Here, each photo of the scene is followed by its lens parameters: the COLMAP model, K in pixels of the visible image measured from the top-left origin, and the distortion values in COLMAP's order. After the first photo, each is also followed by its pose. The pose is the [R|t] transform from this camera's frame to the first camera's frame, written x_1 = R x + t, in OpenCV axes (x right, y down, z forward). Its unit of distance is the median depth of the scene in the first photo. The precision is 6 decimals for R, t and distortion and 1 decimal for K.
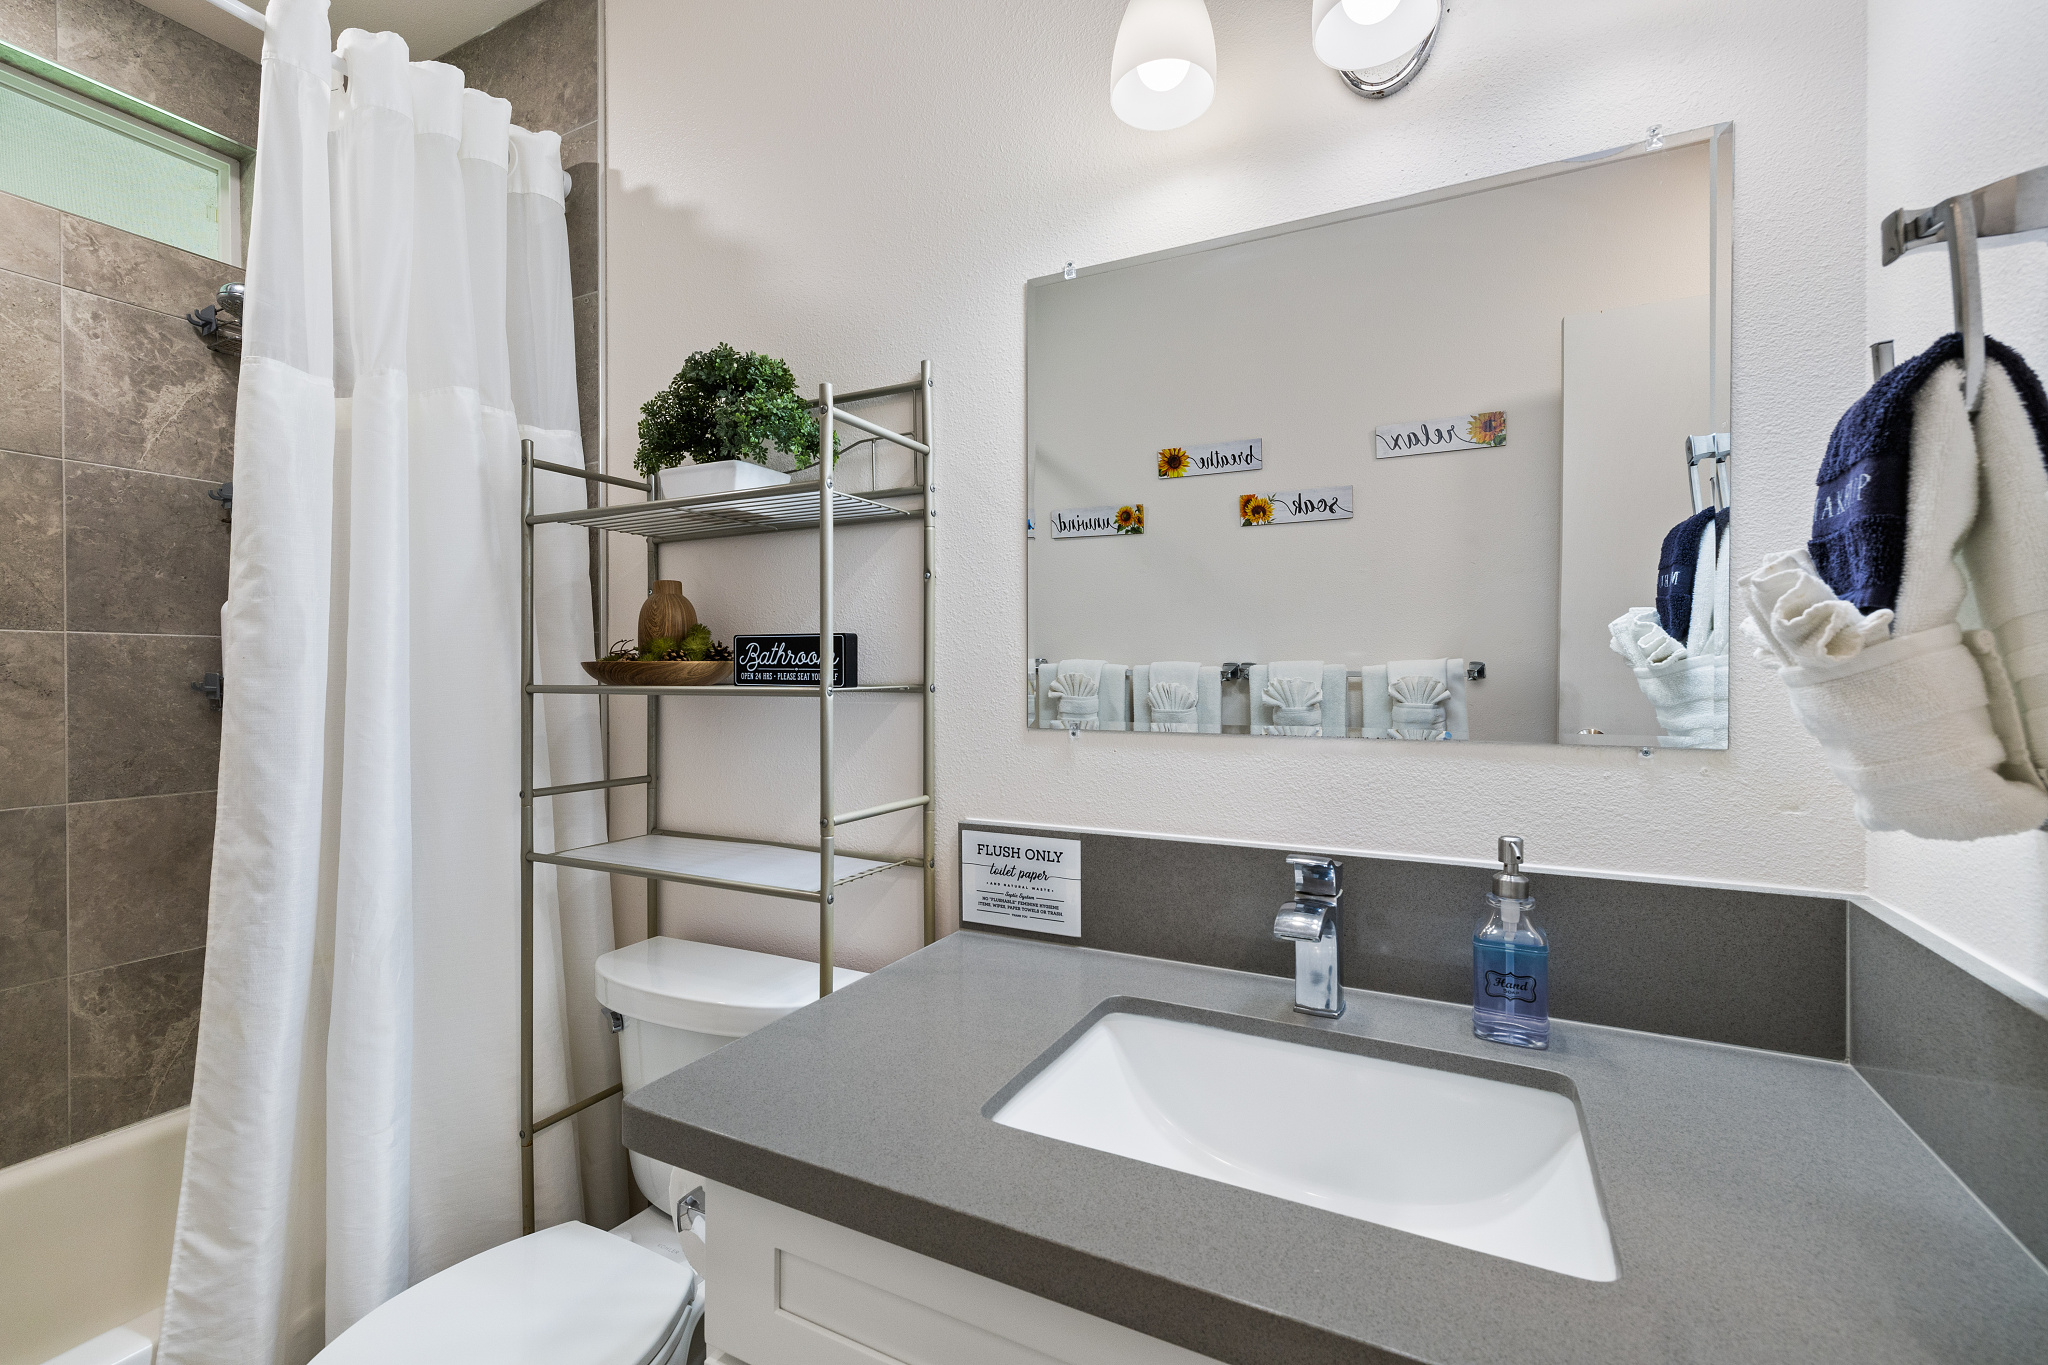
lens RADIAL K [[894.1, 0, 1013.2], [0, 894.1, 676.0], [0, 0, 1]] dist [0.000610, 0.000530]
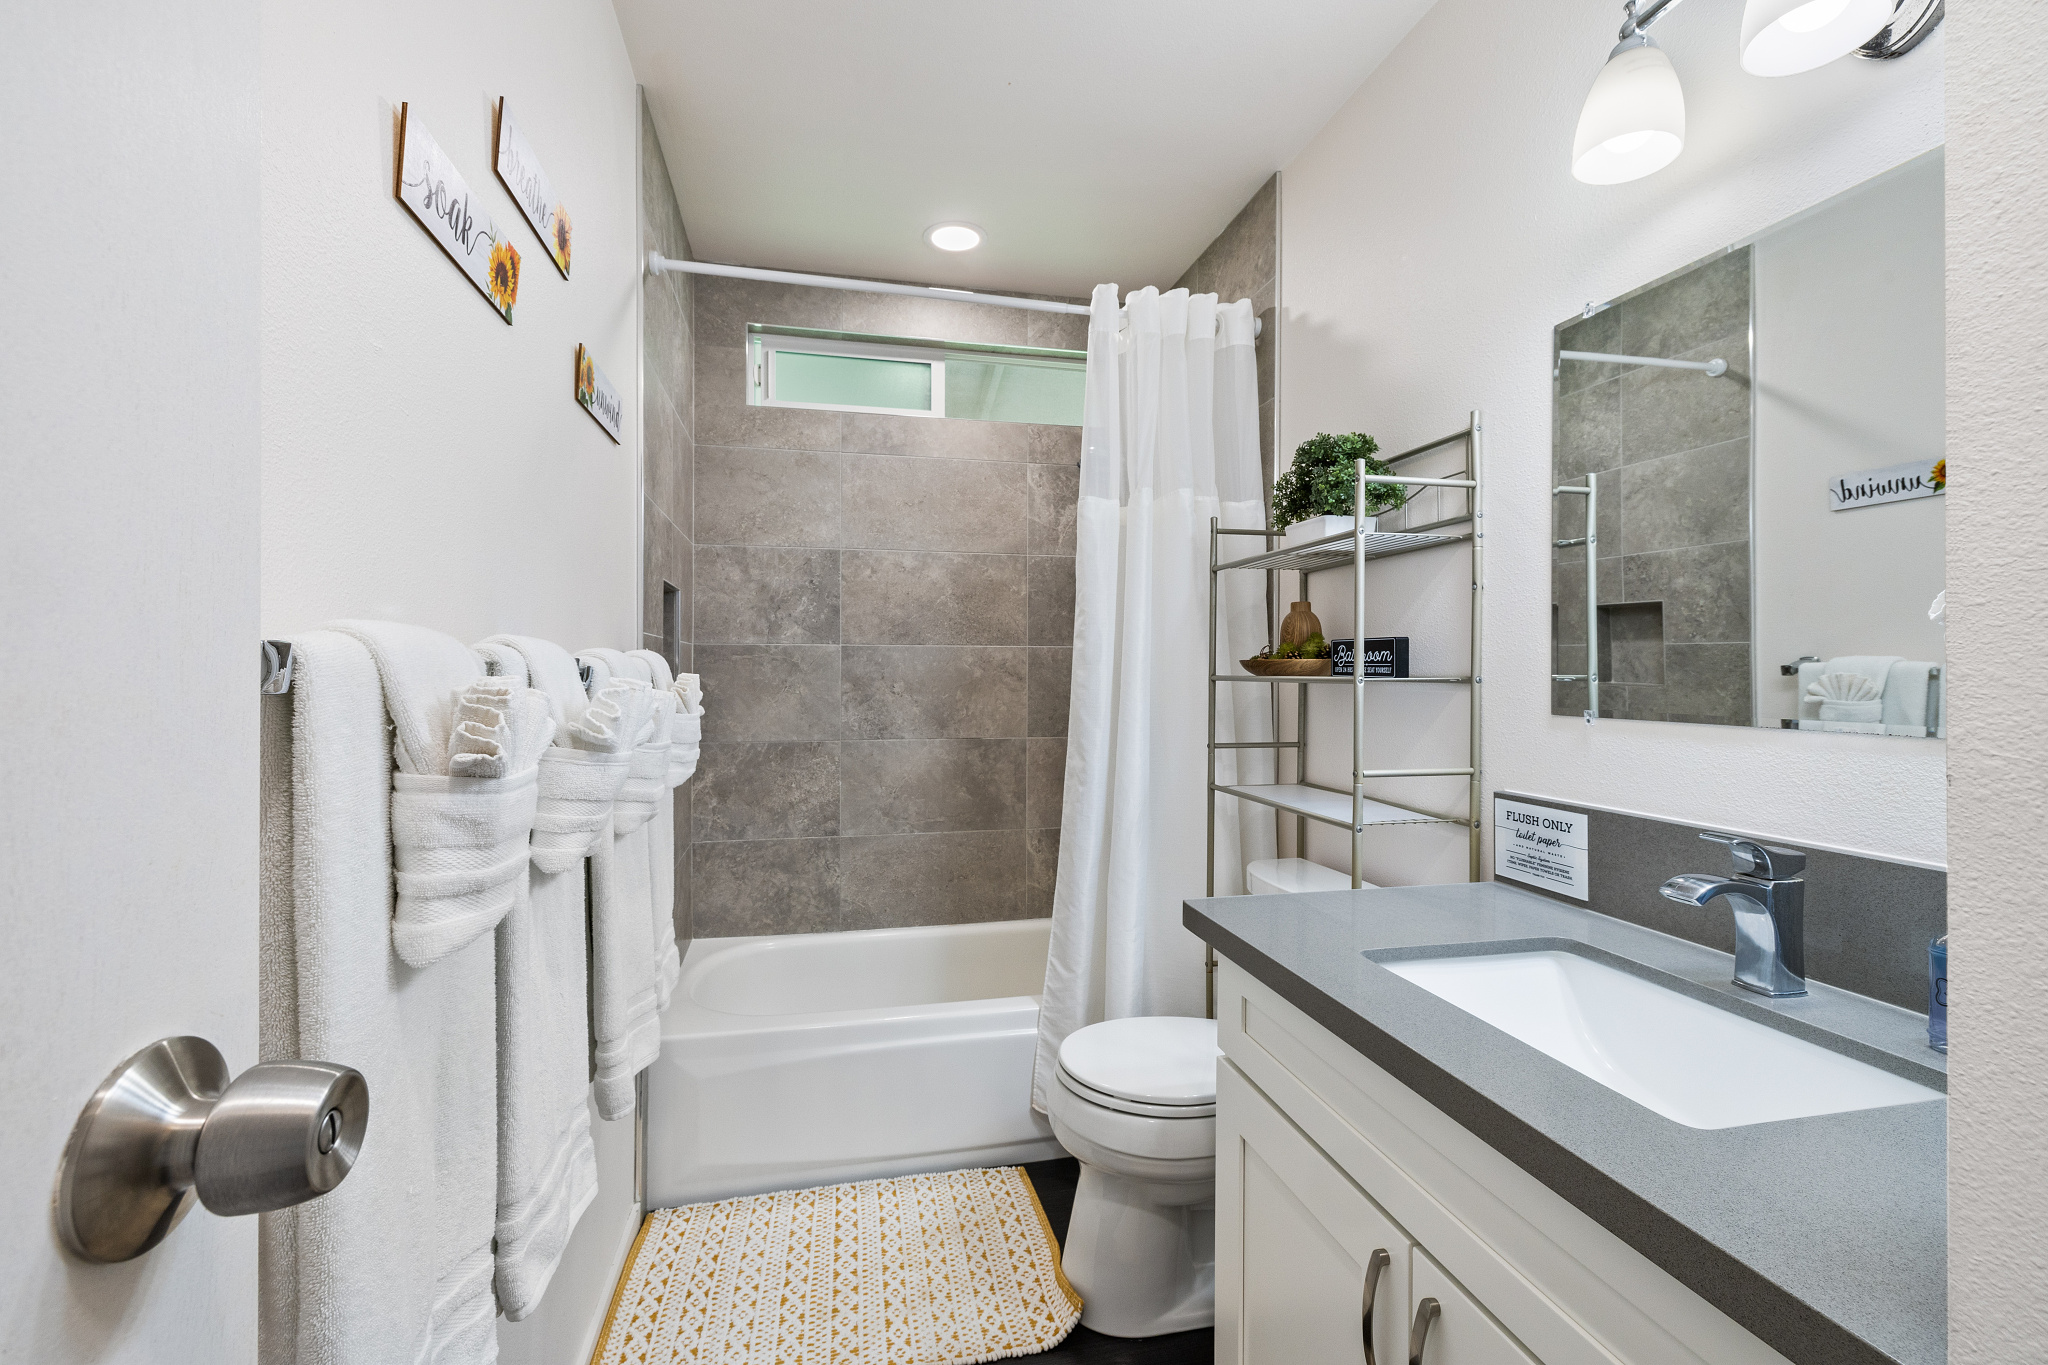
lens RADIAL K [[870.4, 0, 1024.6], [0, 870.4, 669.7], [0, 0, 1]] dist [-0.000232, -0.000013]
pose [[0.646556, 0.001685, -0.762865, 0.408721], [-0.007570, 0.999962, -0.004208, 0.009212], [0.762829, 0.008496, 0.646544, -0.229153]]
